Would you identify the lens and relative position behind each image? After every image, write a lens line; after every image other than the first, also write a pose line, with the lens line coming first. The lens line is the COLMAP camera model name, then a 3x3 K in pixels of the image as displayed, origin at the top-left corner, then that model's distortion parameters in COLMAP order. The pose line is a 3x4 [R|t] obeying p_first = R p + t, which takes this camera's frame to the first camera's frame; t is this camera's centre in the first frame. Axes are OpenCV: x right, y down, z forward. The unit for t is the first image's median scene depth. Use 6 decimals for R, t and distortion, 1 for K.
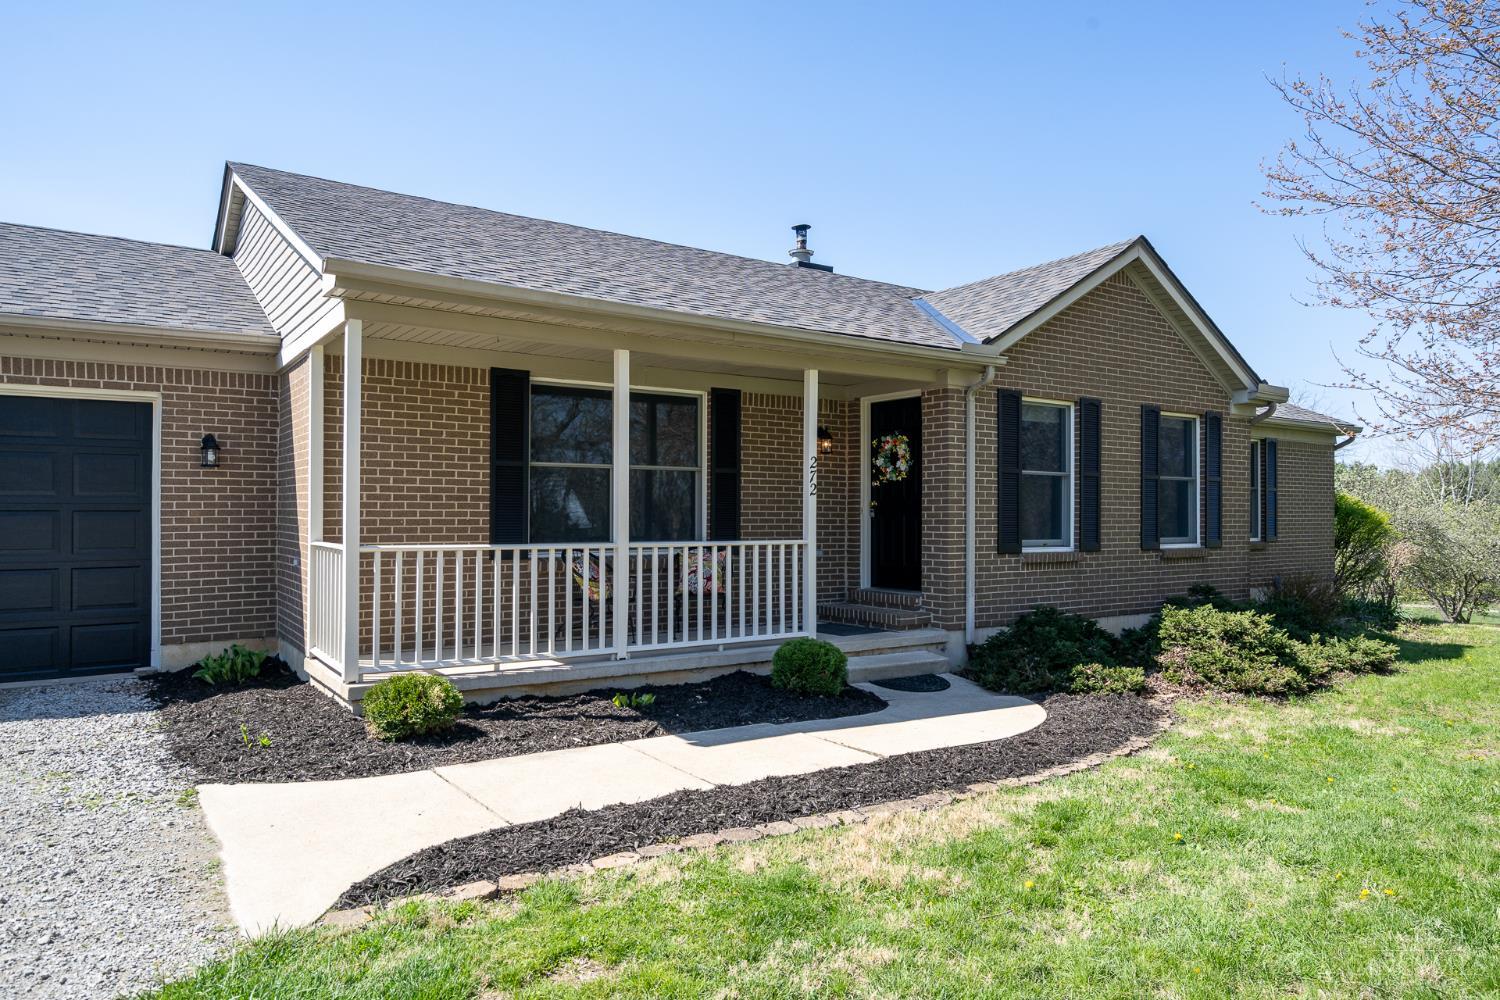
lens RADIAL K [[1038.8, 0, 750.0], [0, 1038.8, 500.0], [0, 0, 1]] dist [-0.003723, -0.001033]
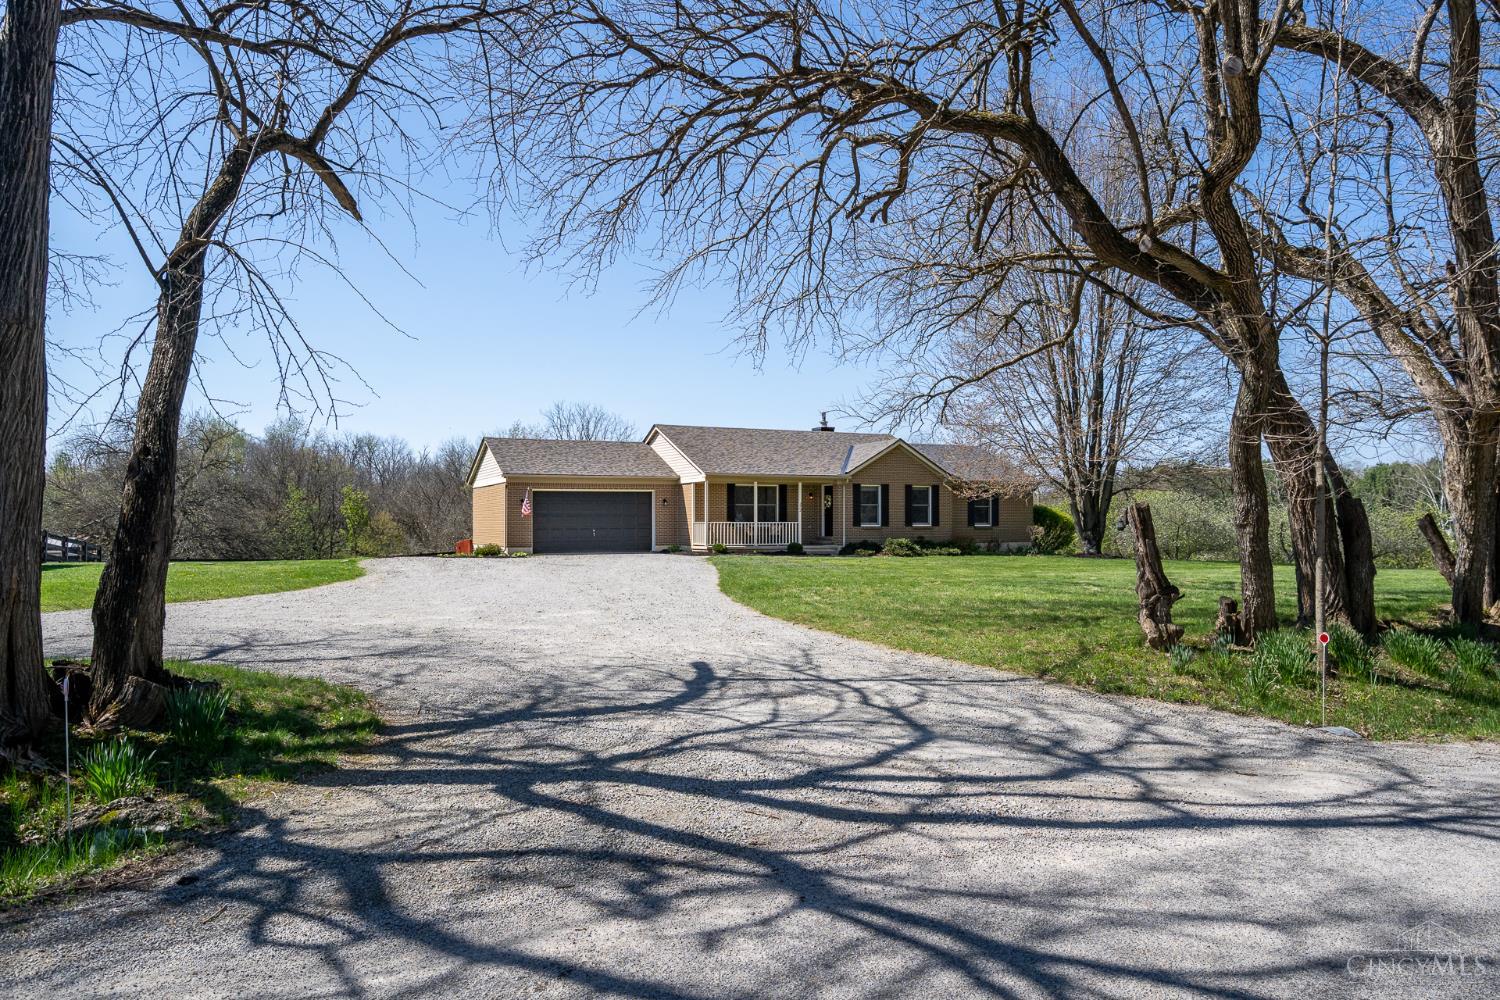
lens RADIAL K [[1048.8, 0, 745.7], [0, 1048.8, 520.6], [0, 0, 1]] dist [0.001742, 0.001180]
pose [[0.987081, 0.000483, -0.160222, 0.500526], [0.002841, 0.999785, 0.020518, -0.053077], [0.160197, -0.020708, 0.986868, -3.112092]]
